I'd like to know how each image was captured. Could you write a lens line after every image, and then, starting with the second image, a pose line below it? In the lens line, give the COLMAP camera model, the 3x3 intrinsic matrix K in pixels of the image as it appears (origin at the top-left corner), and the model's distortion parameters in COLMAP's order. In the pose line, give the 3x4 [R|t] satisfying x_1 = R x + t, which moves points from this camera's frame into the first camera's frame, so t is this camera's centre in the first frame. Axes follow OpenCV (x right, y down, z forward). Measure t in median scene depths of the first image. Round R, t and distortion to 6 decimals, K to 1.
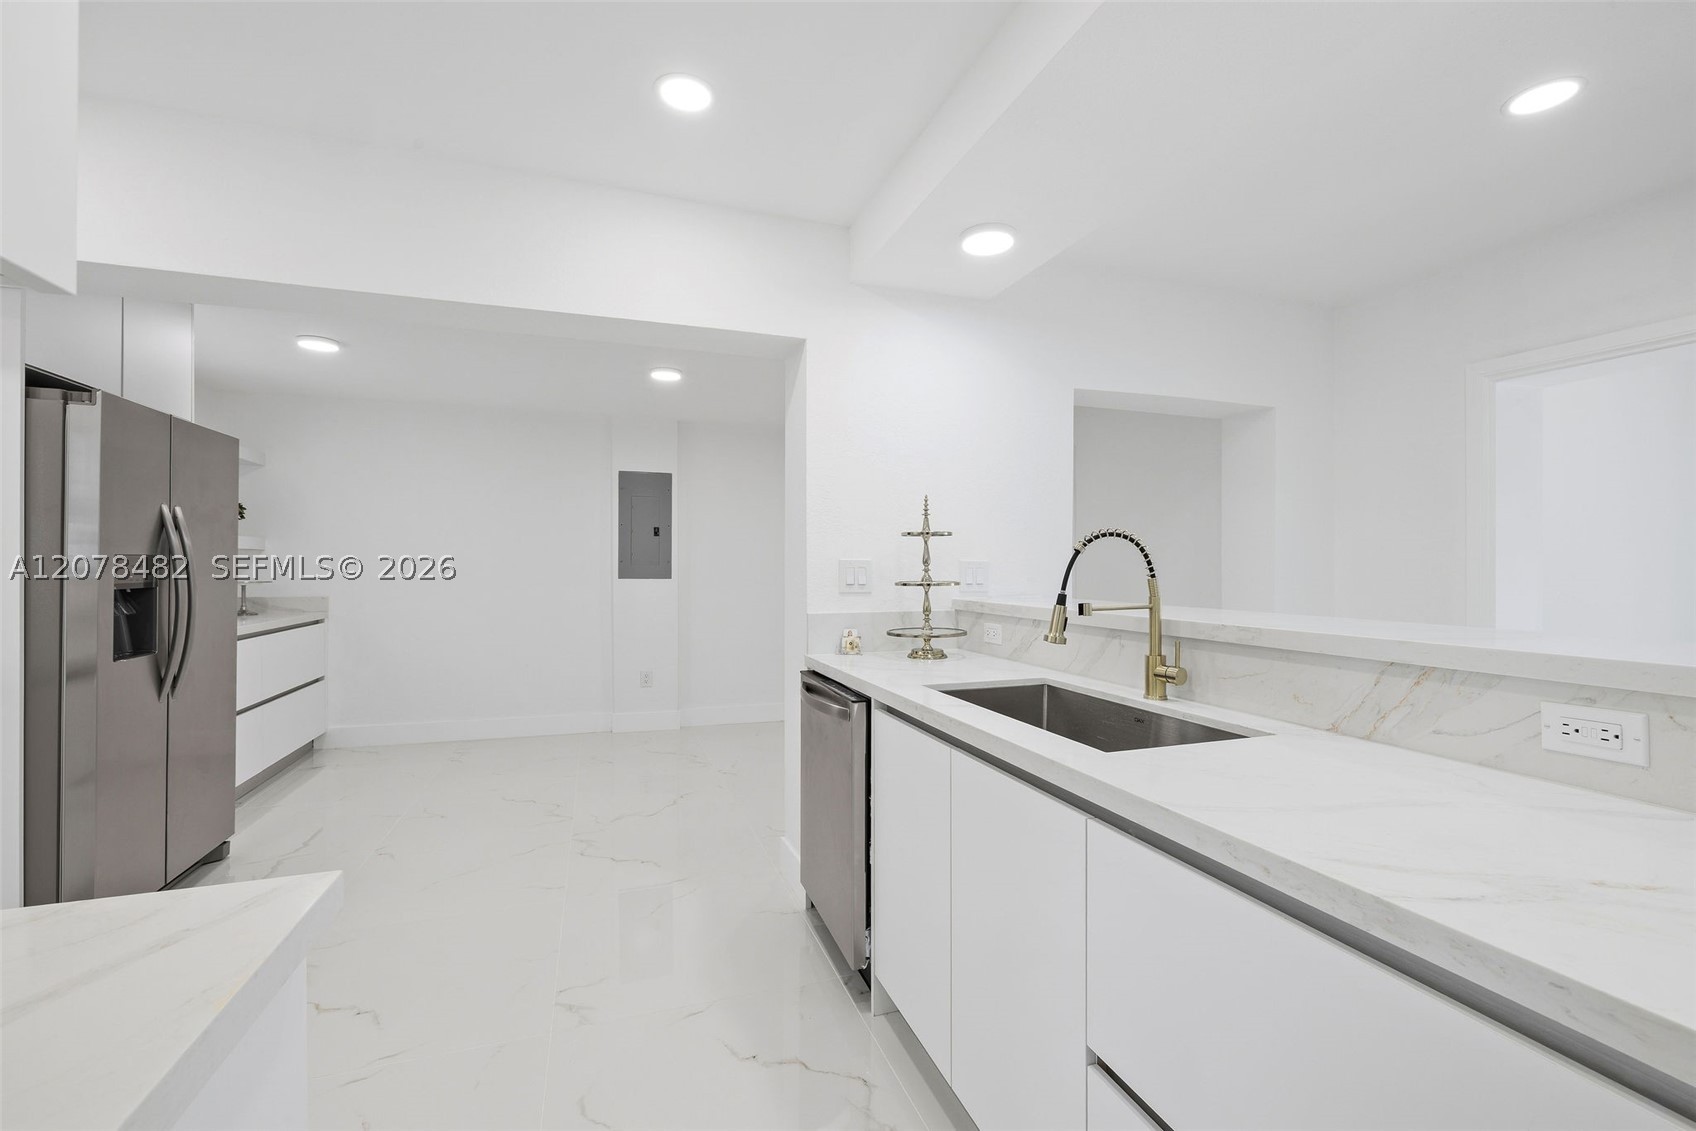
lens RADIAL K [[730.9, 0, 825.8], [0, 730.9, 565.4], [0, 0, 1]] dist [0.001351, -0.000069]
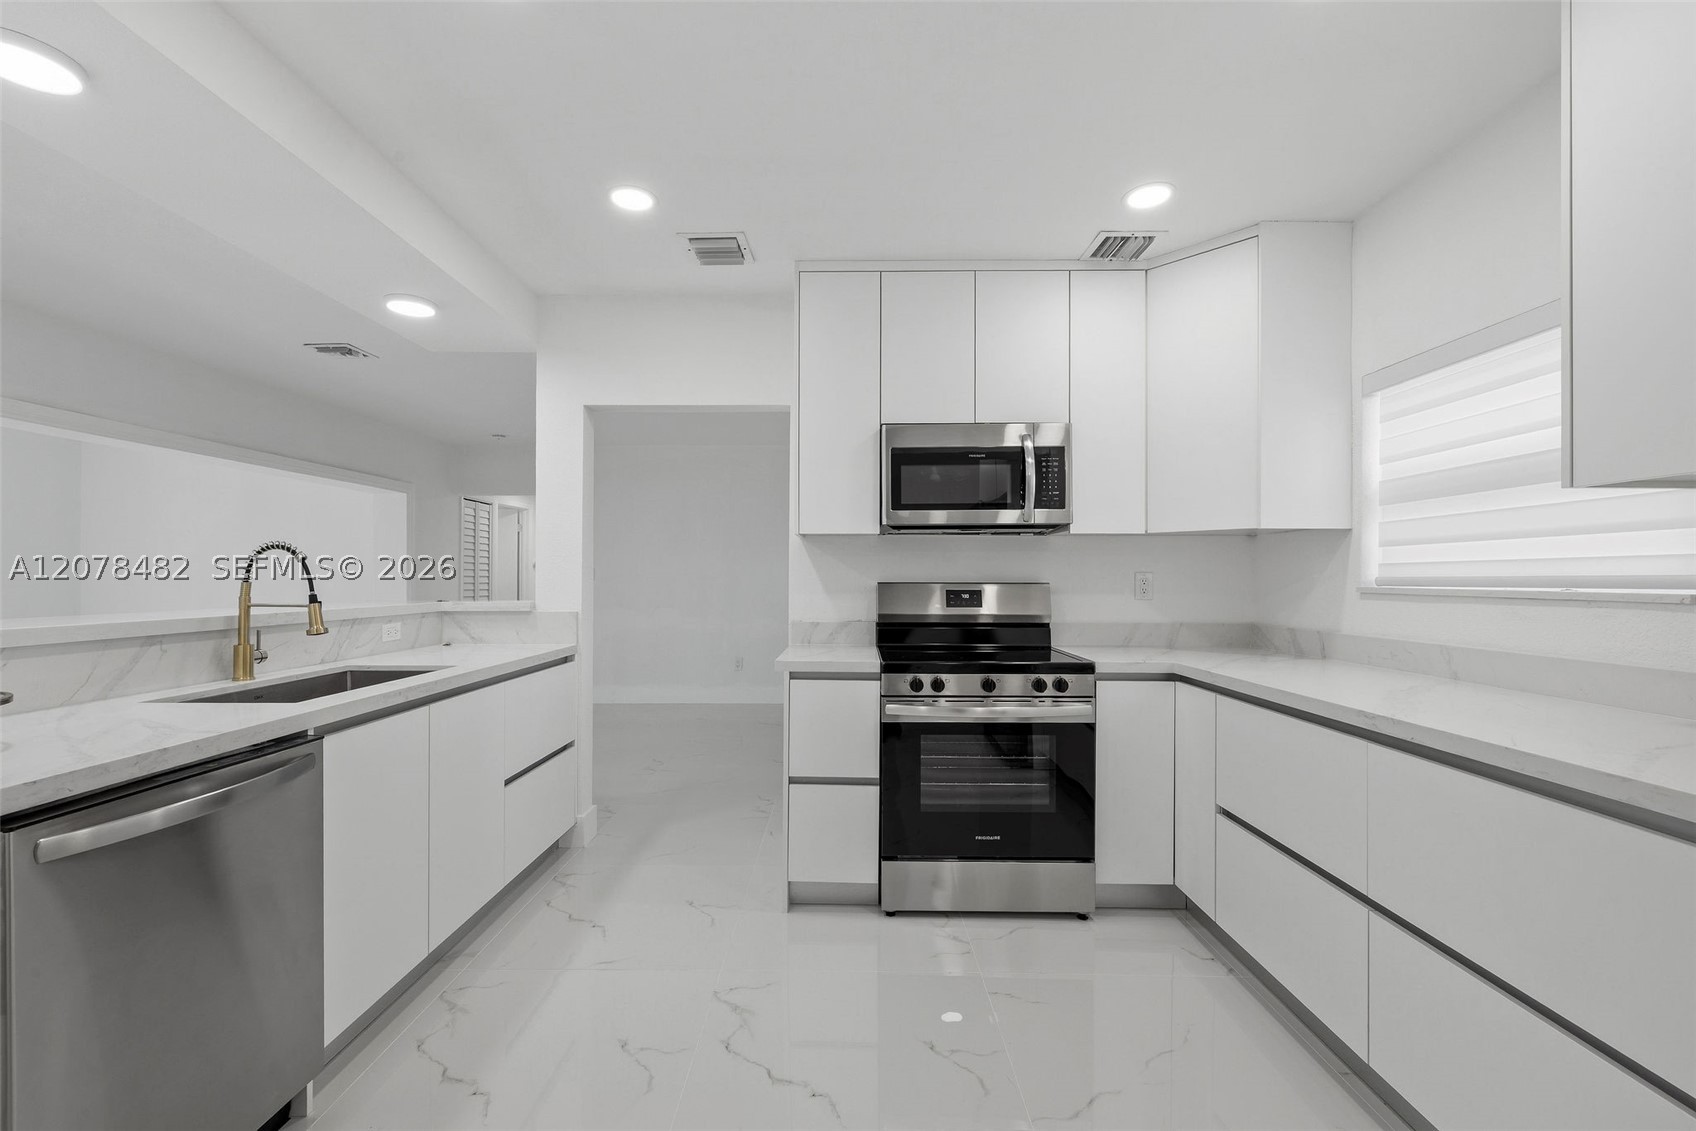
lens RADIAL K [[730.9, 0, 833.4], [0, 730.9, 576.4], [0, 0, 1]] dist [0.001351, -0.000069]
pose [[-0.951378, -0.000512, 0.308026, -0.593621], [-0.001773, 0.999991, -0.003812, 0.006556], [-0.308022, -0.004173, -0.951370, 1.260313]]
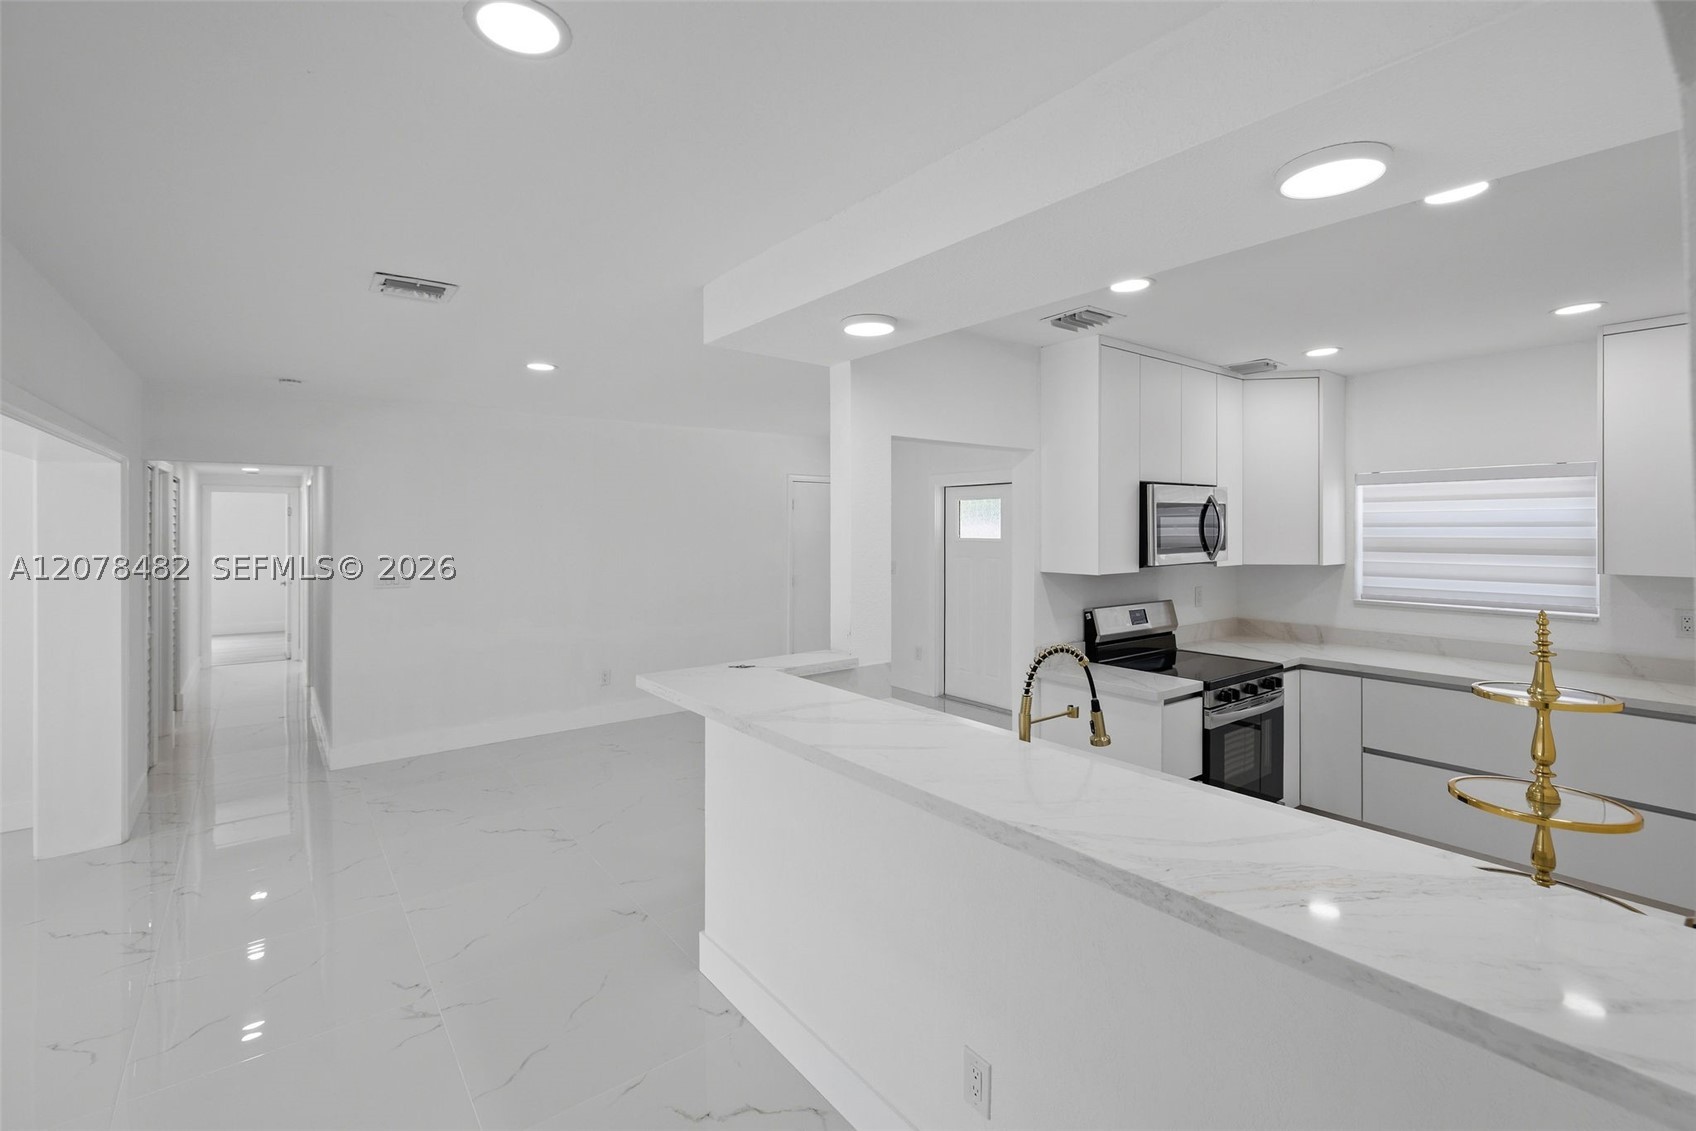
lens RADIAL K [[730.9, 0, 850.8], [0, 730.9, 536.1], [0, 0, 1]] dist [0.001351, -0.000069]
pose [[-0.938928, 0.003935, -0.344091, 0.703803], [0.001685, 0.999975, 0.006838, -0.145897], [0.344110, 0.005841, -0.938911, 1.256088]]
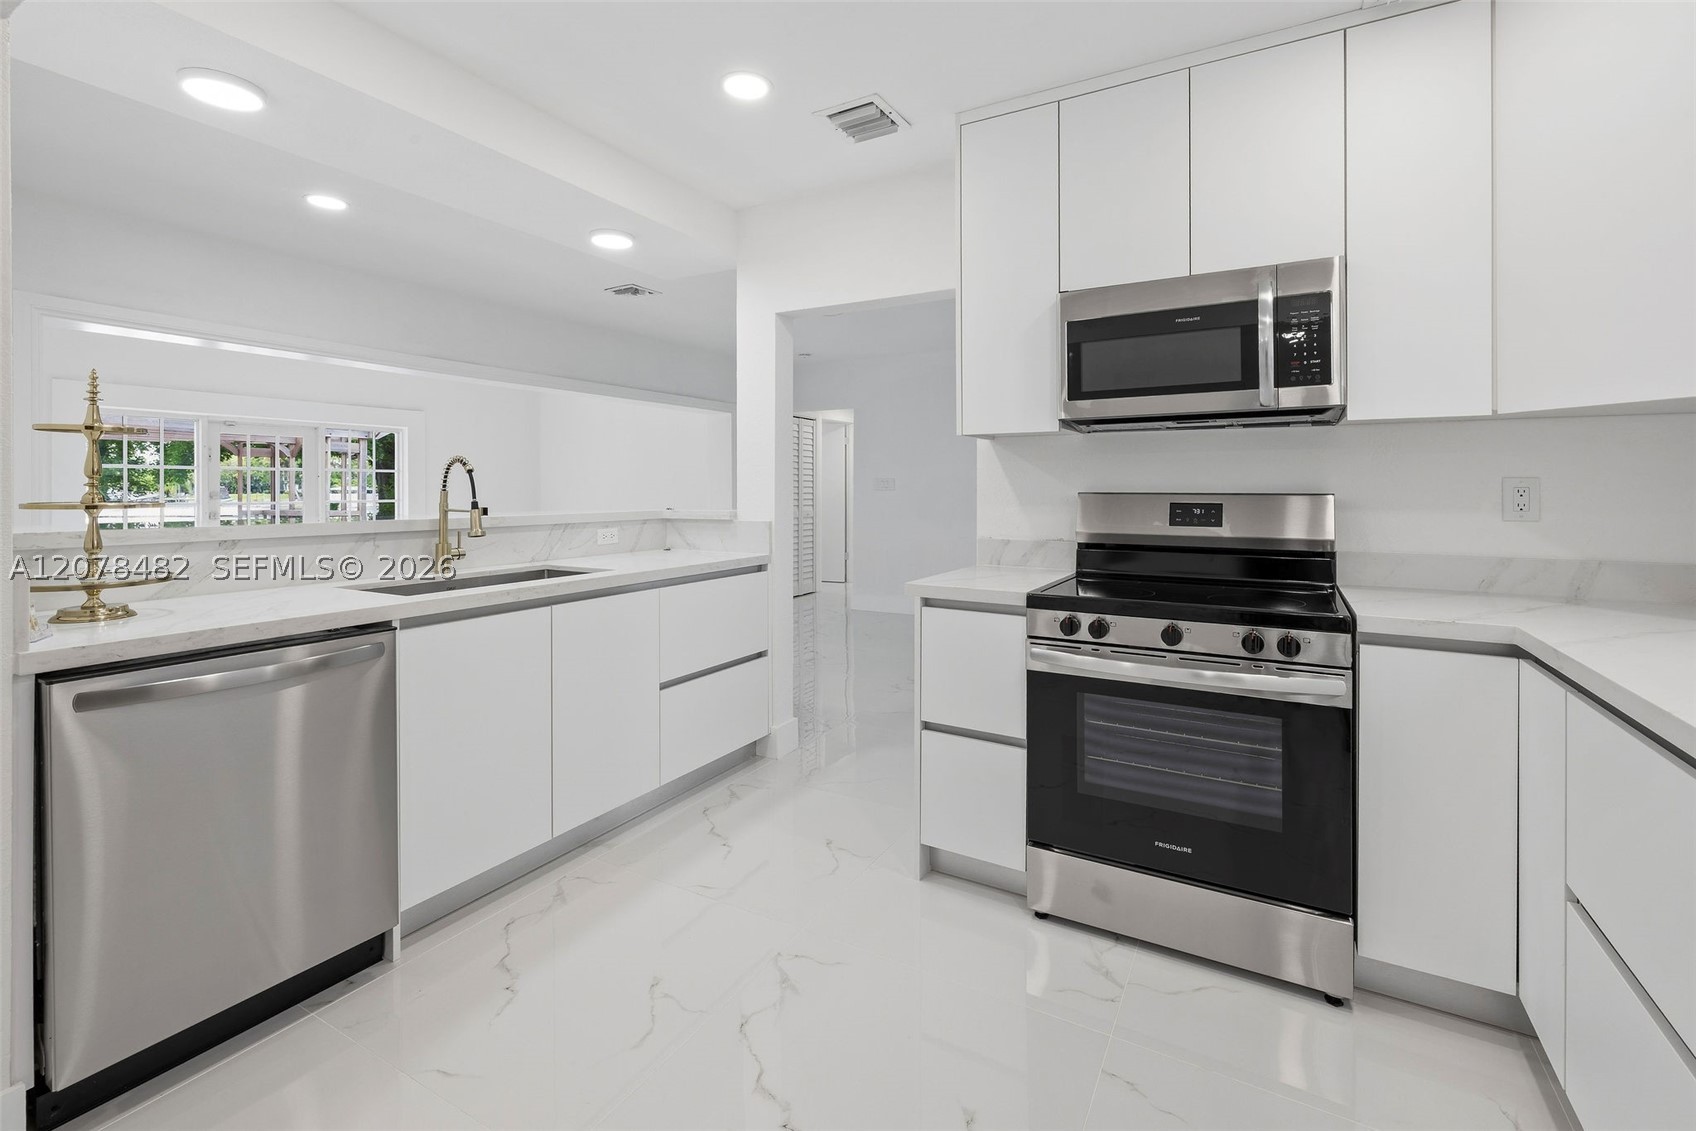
lens RADIAL K [[730.9, 0, 860.9], [0, 730.9, 490.0], [0, 0, 1]] dist [0.001351, -0.000069]
pose [[-0.689256, -0.002593, 0.724513, -0.804471], [-0.002581, 0.999996, 0.001123, 0.007765], [-0.724513, -0.001096, -0.689260, 0.950116]]
